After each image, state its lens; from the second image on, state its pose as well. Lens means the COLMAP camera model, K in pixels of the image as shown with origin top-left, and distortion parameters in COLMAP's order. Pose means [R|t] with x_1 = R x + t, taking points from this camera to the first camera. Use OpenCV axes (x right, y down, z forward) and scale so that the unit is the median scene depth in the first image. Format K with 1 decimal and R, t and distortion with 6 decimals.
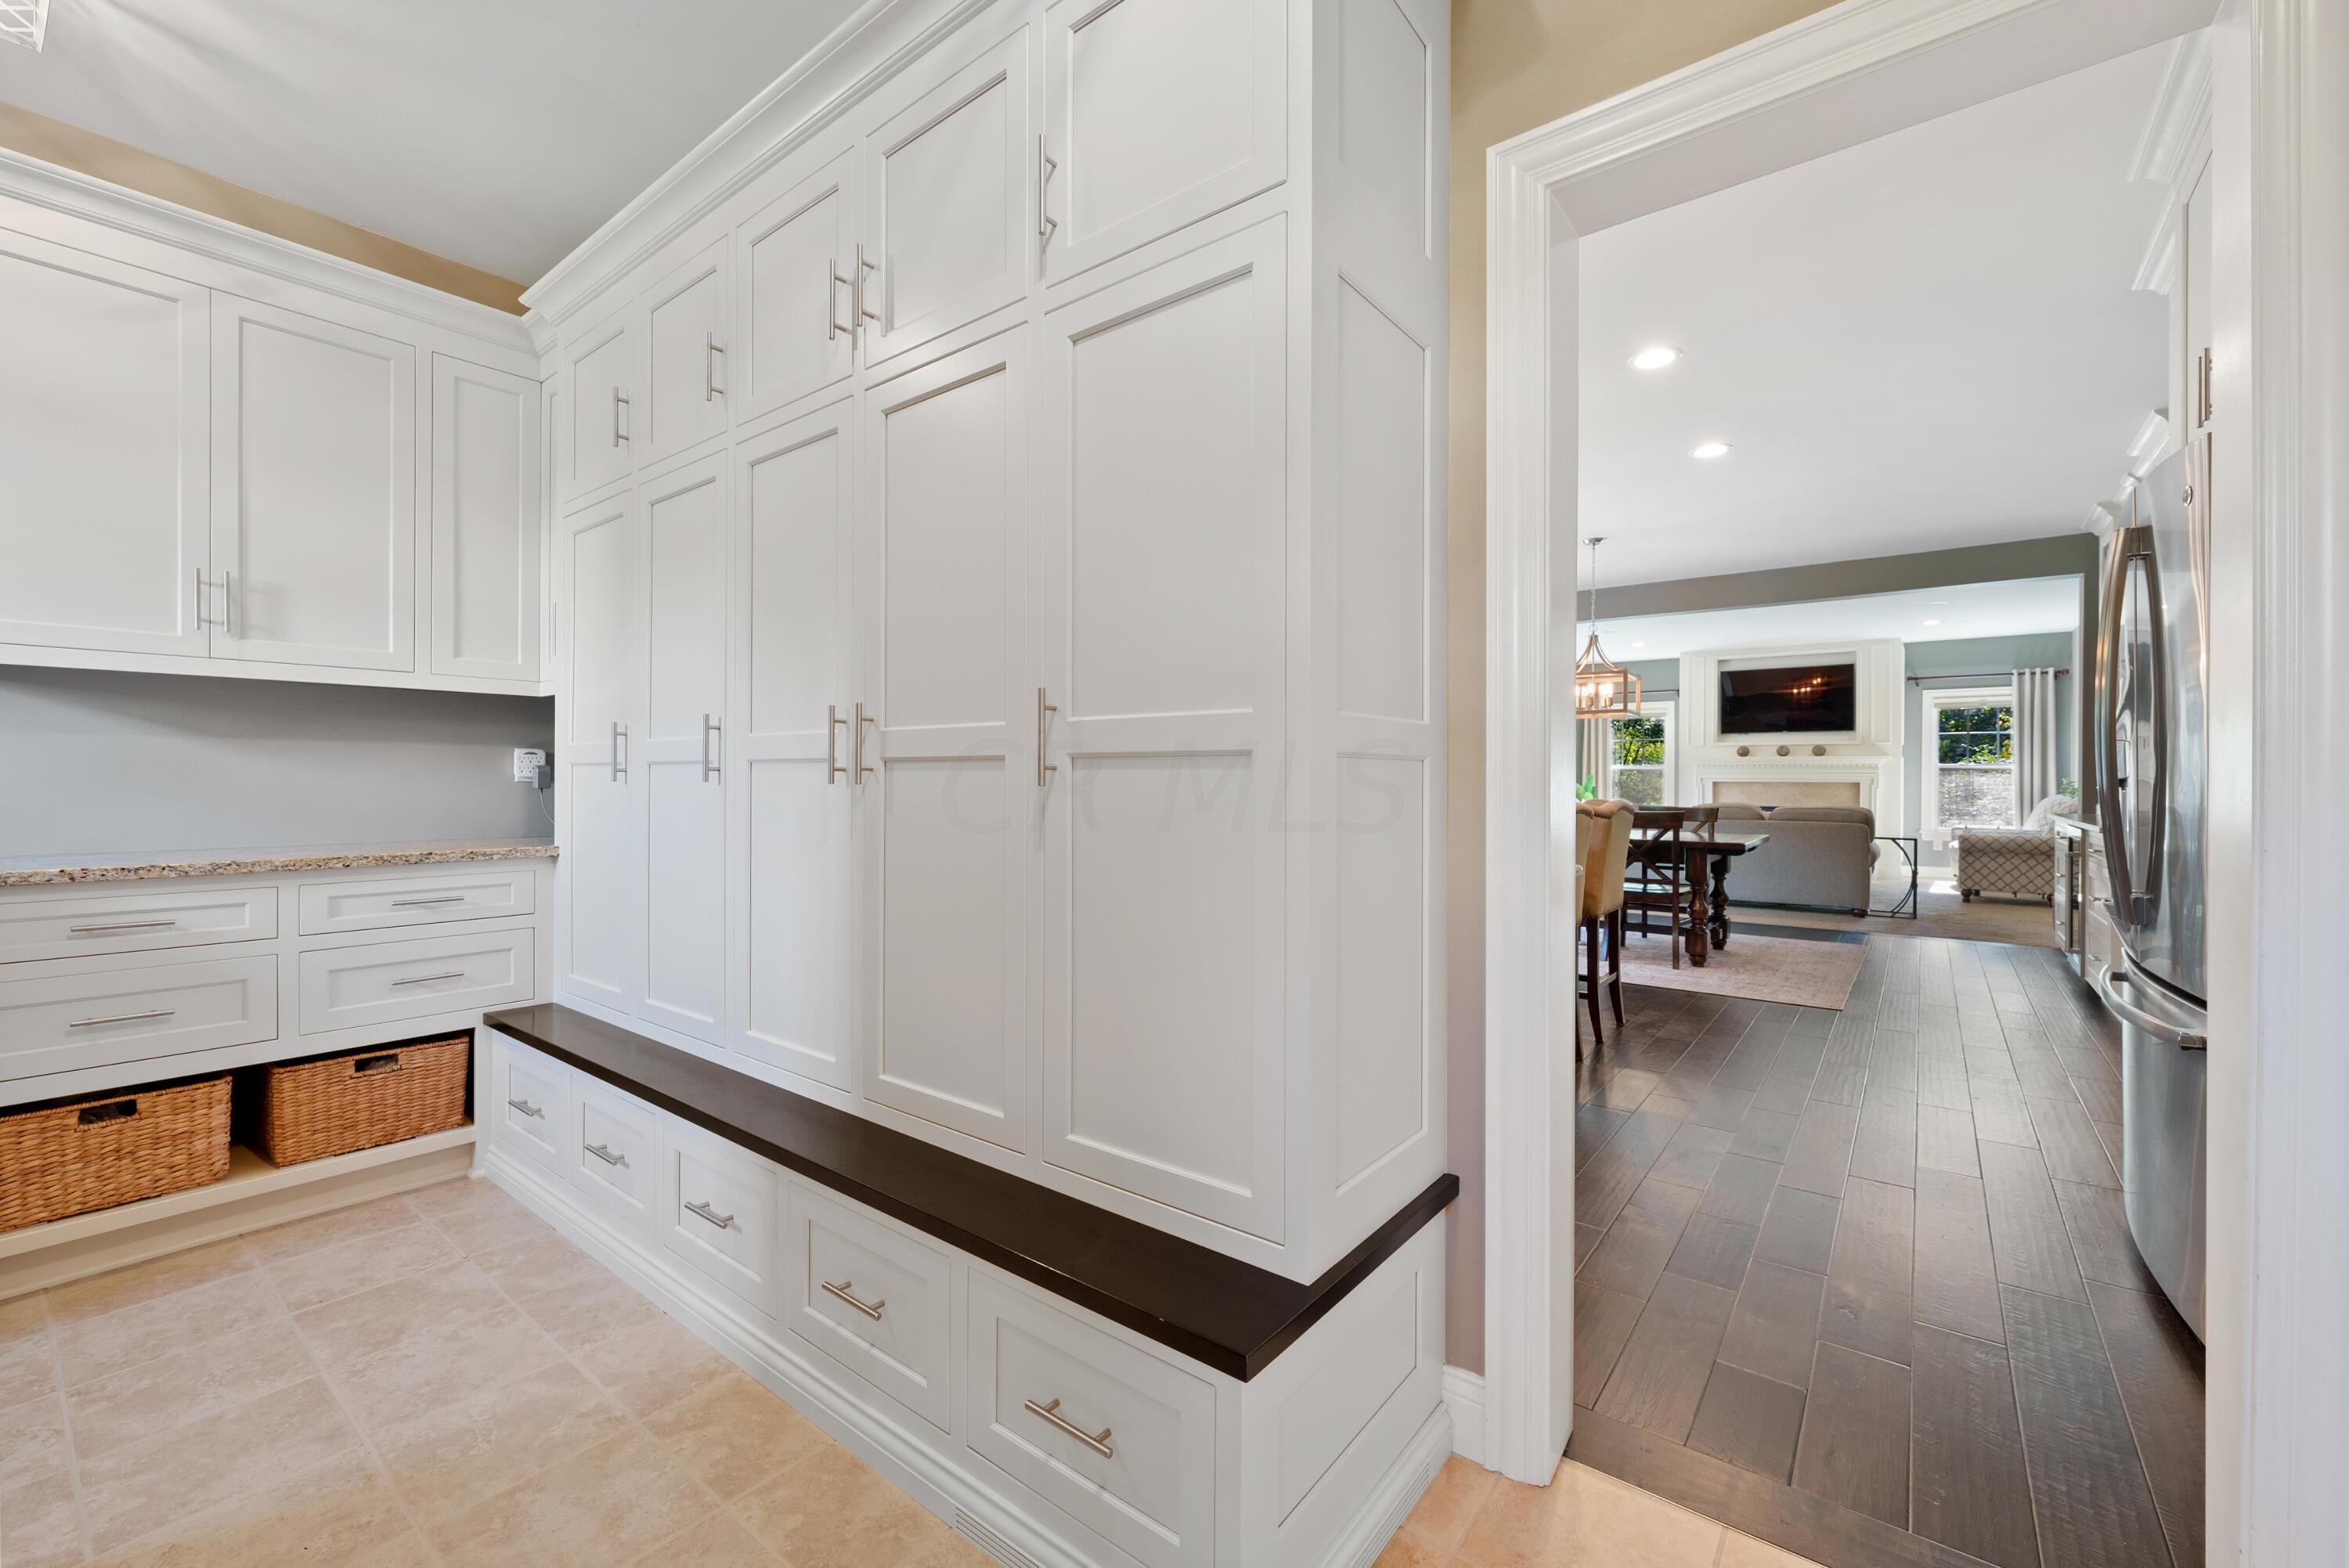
lens RADIAL K [[991.2, 0, 1171.7], [0, 991.2, 773.4], [0, 0, 1]] dist [0.003206, 0.000363]
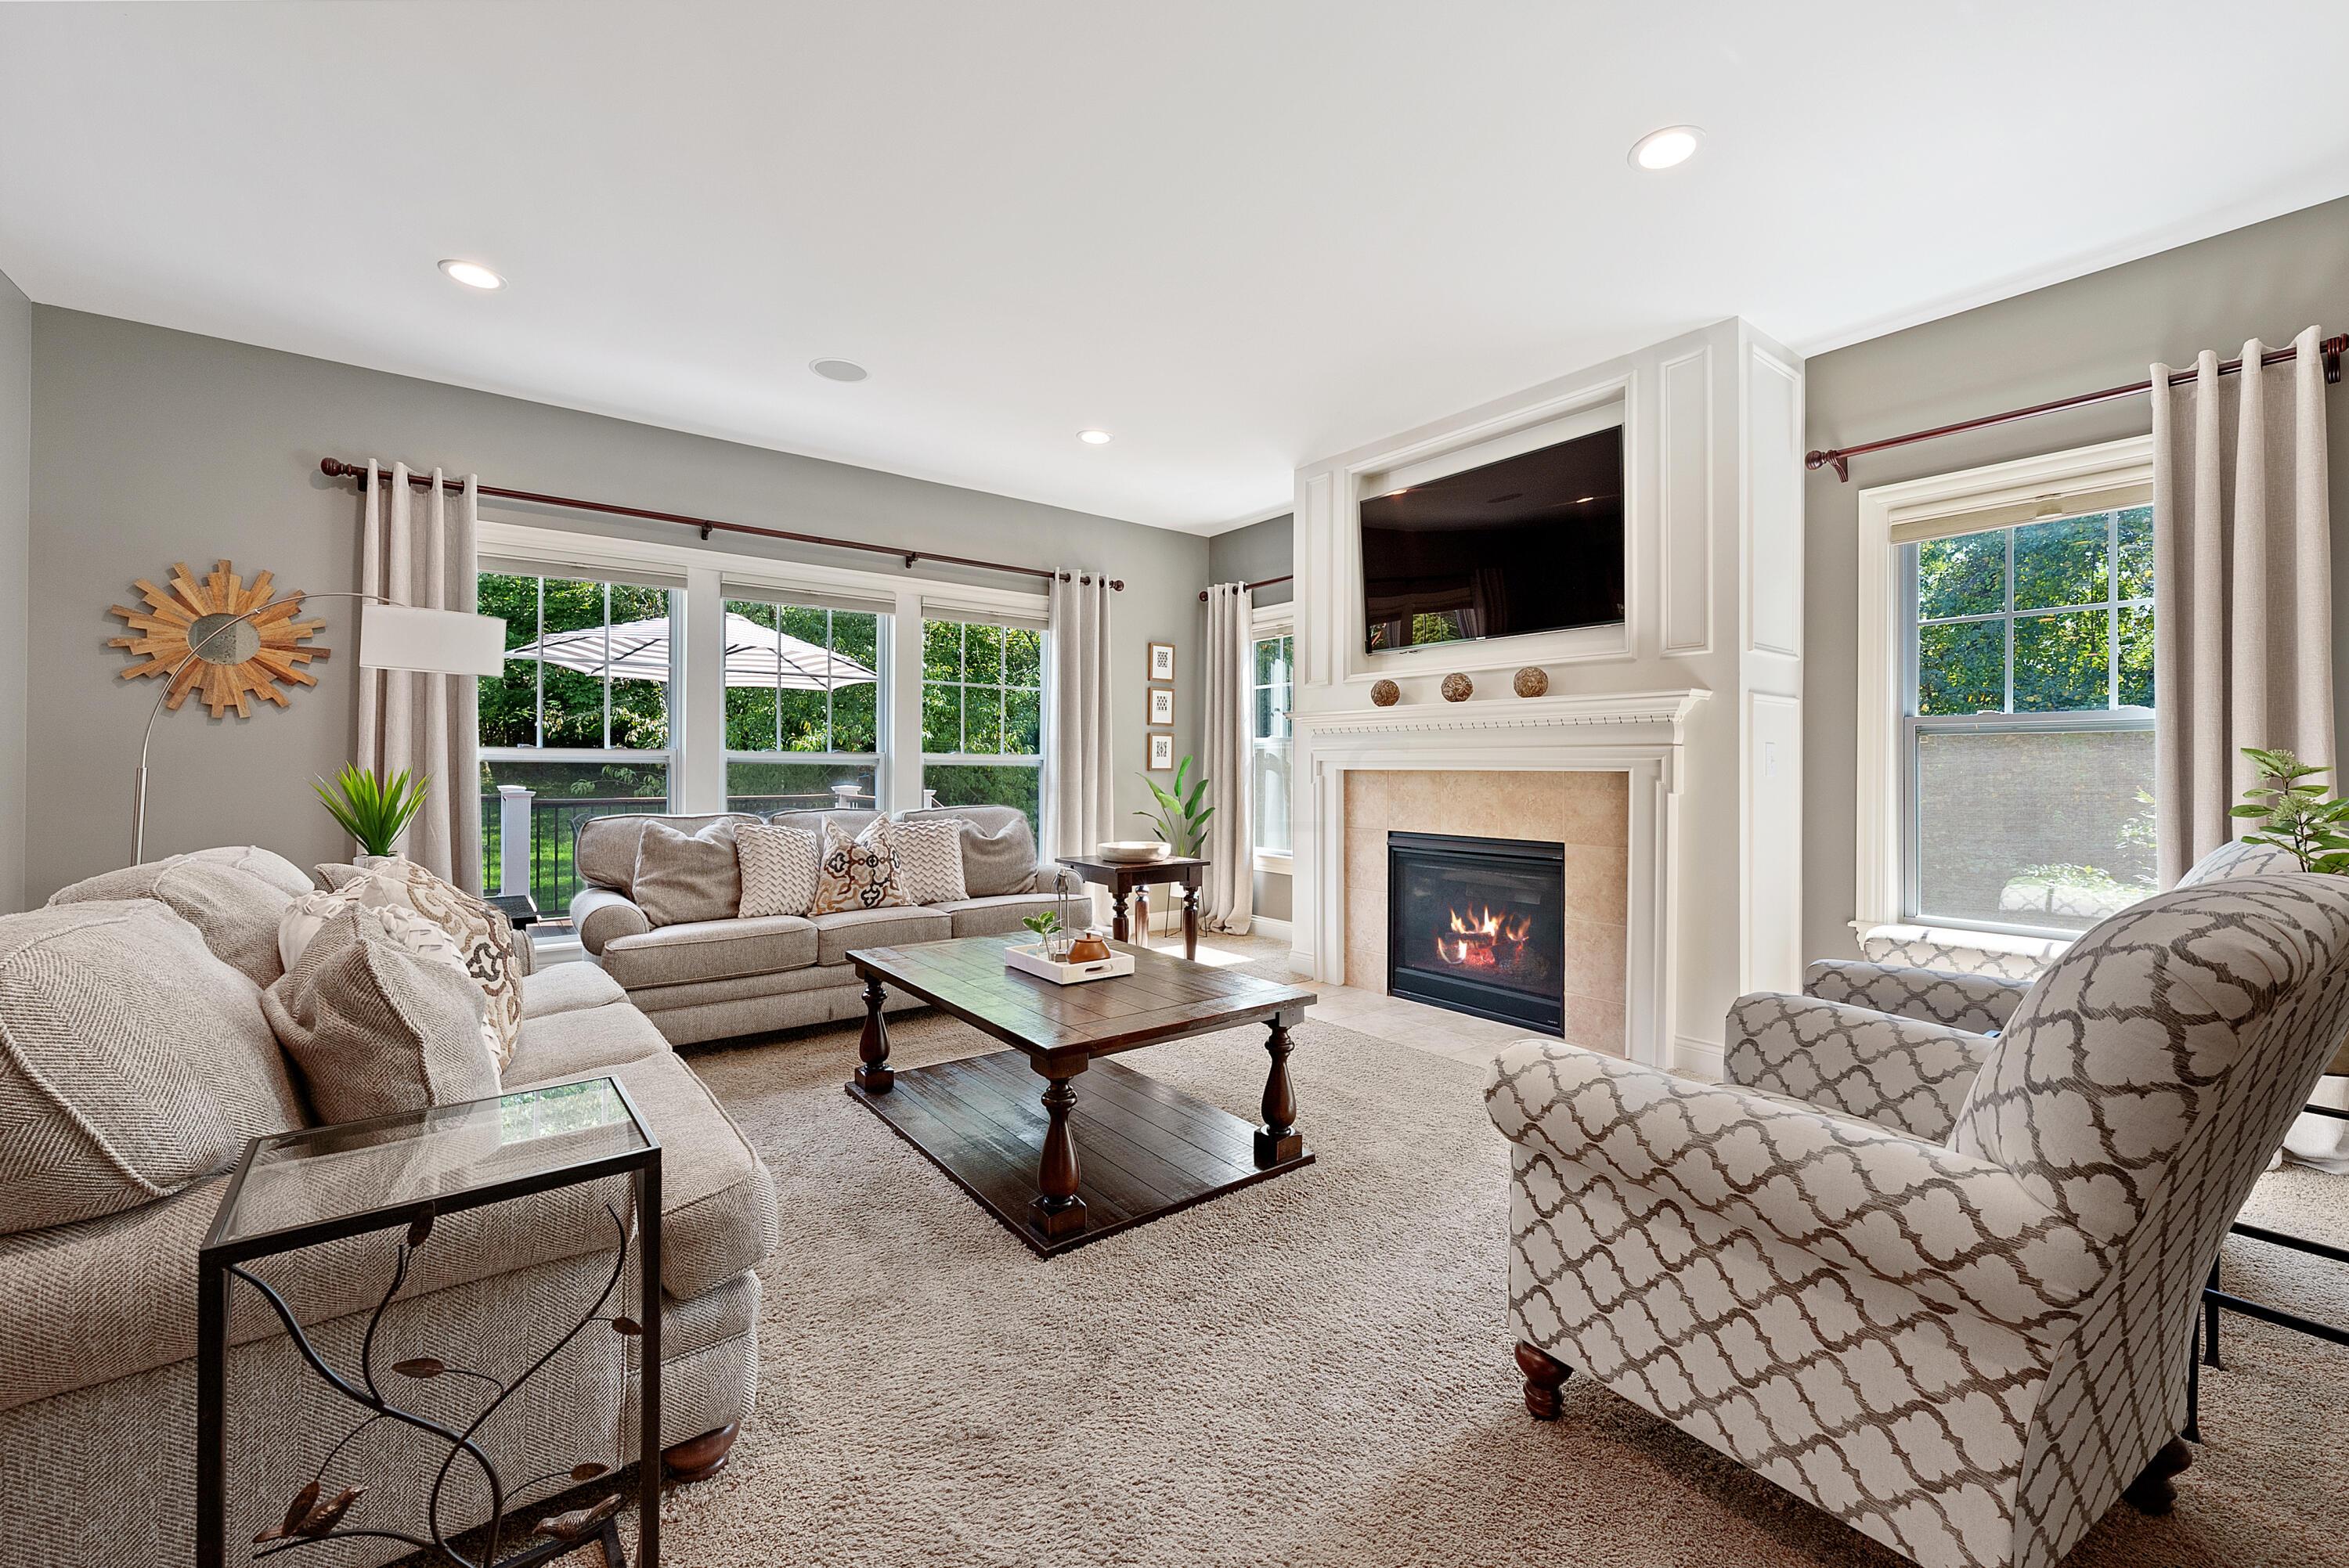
lens RADIAL K [[921.8, 0, 1211.3], [0, 921.8, 785.9], [0, 0, 1]] dist [-0.004269, -0.000395]
pose [[0.971405, 0.009349, -0.237243, 0.624706], [-0.003627, 0.999692, 0.024545, 0.006424], [0.237400, -0.022982, 0.971140, 0.655707]]
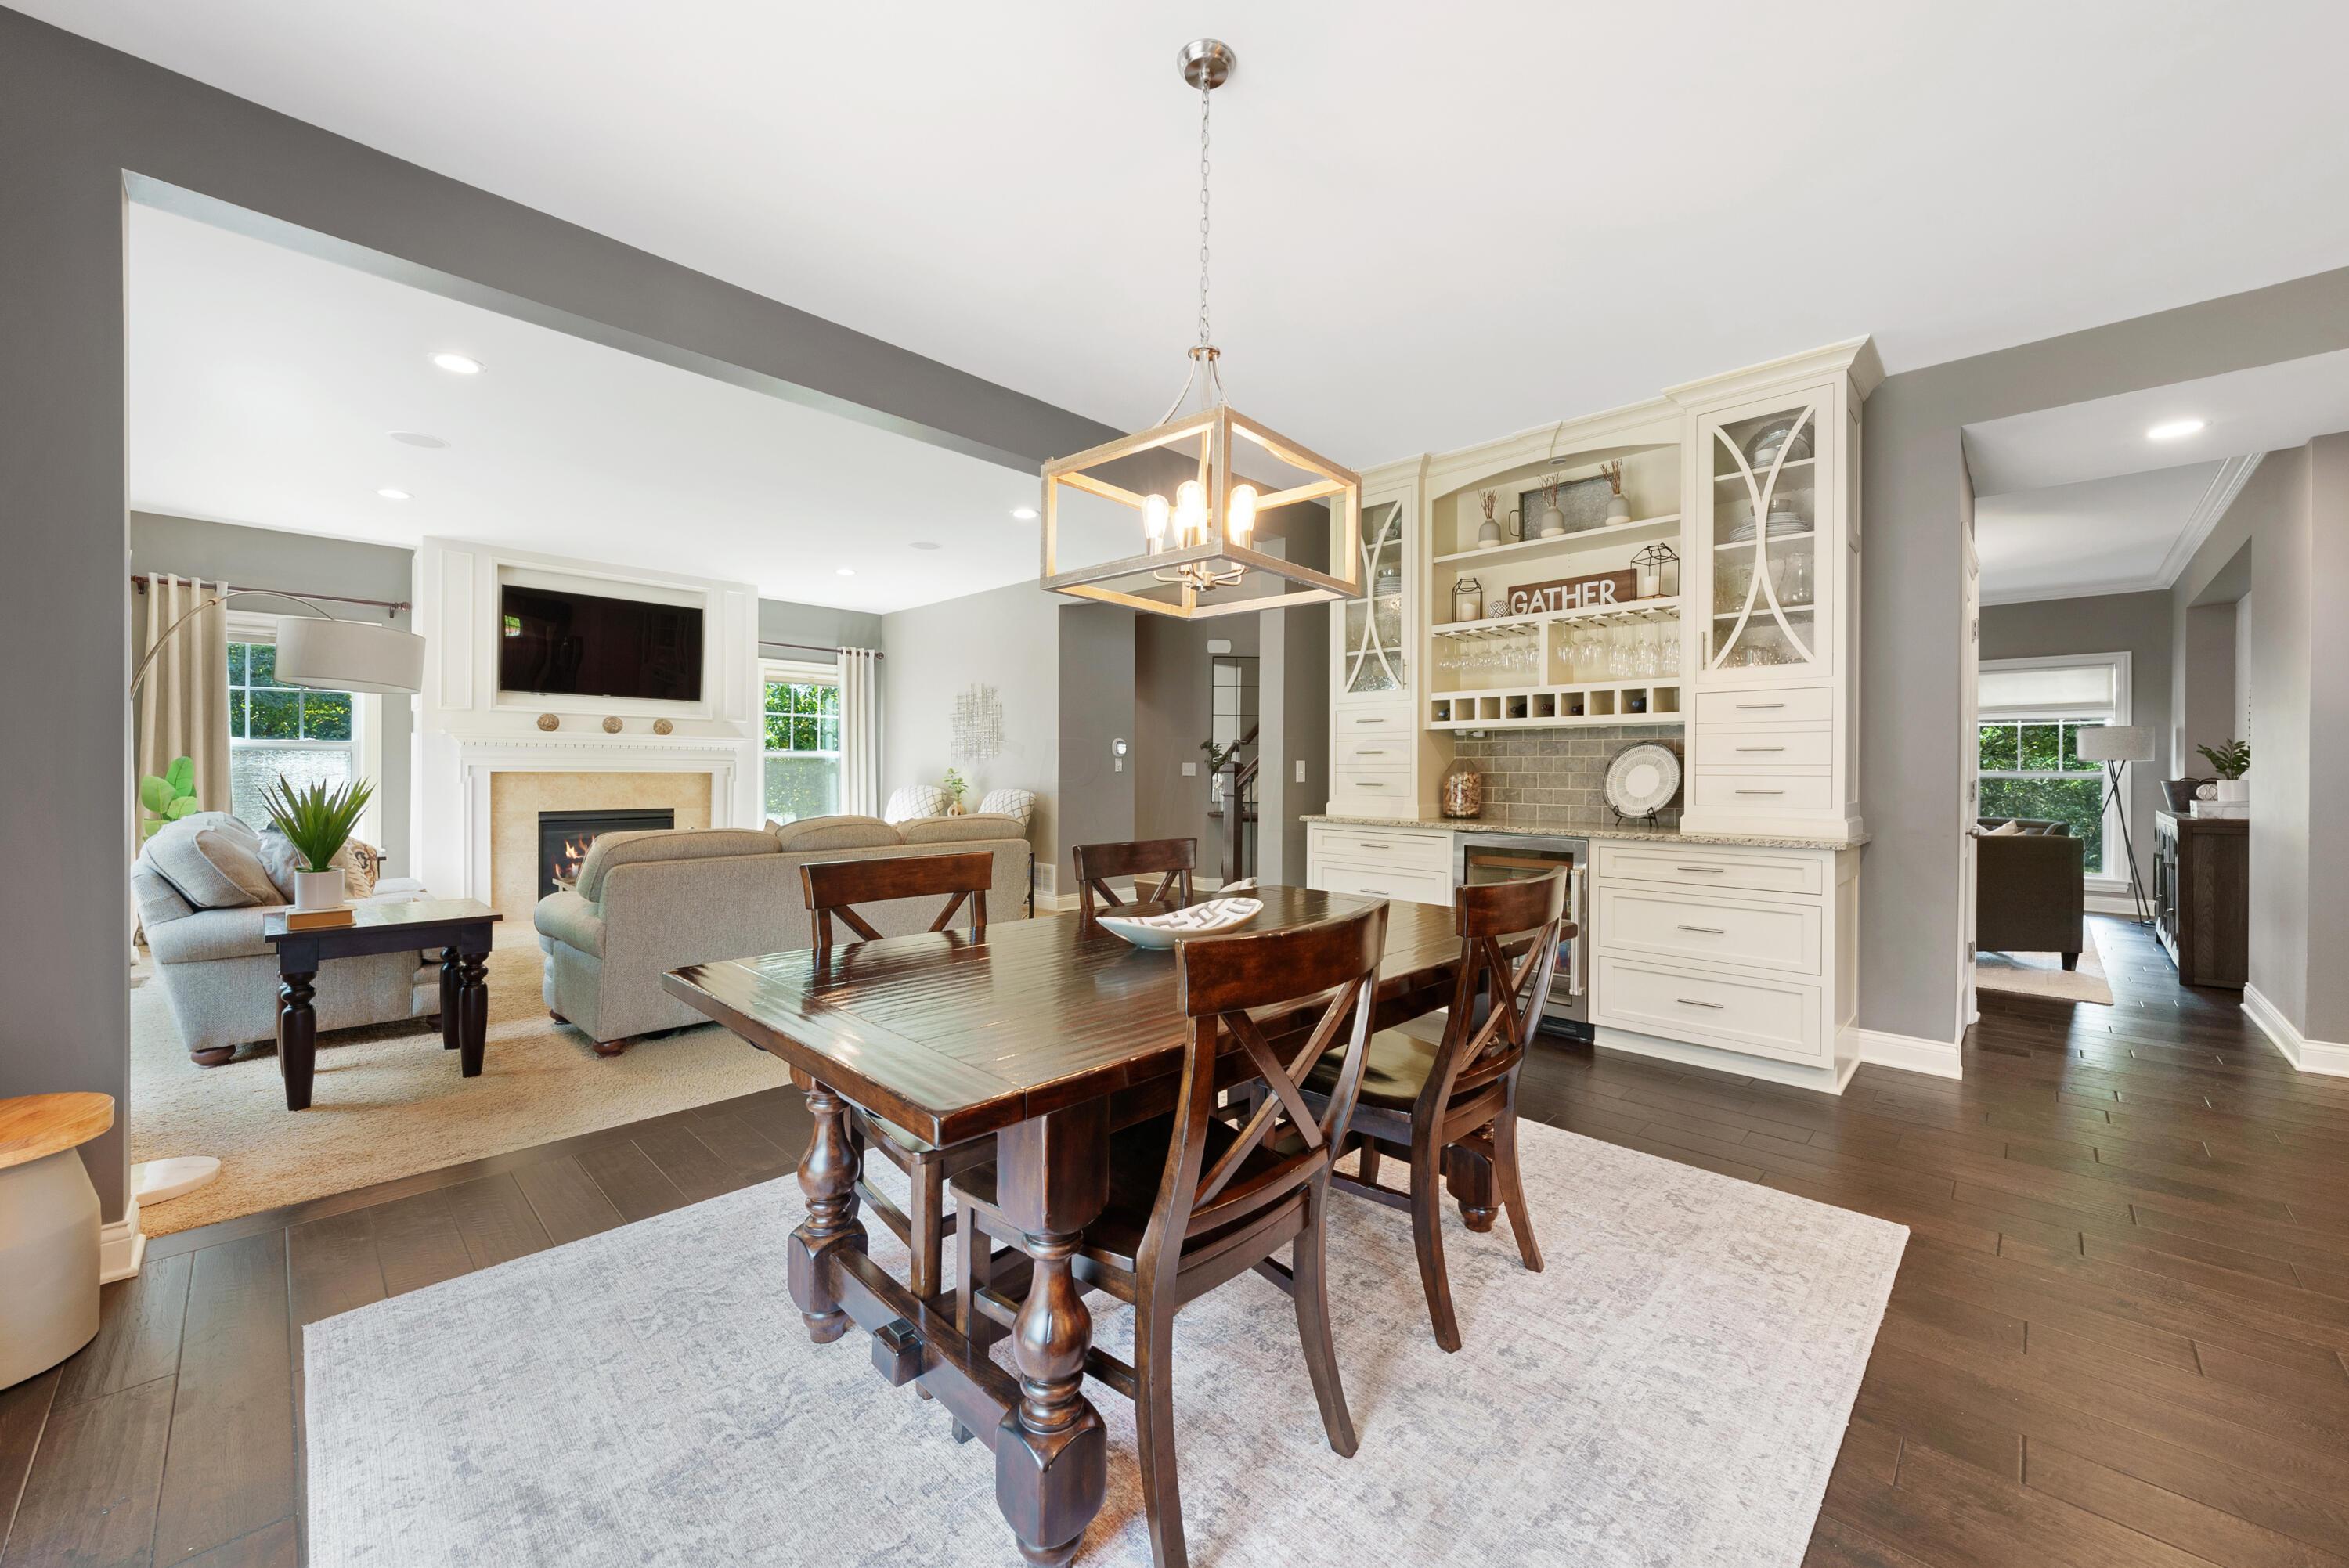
lens RADIAL K [[892.4, 0, 1168.9], [0, 892.4, 771.9], [0, 0, 1]] dist [0.002779, 0.000213]
pose [[0.129252, 0.003595, 0.991605, 0.083561], [-0.006490, 0.999975, -0.002779, 0.007964], [-0.991591, -0.006076, 0.129272, 0.577041]]
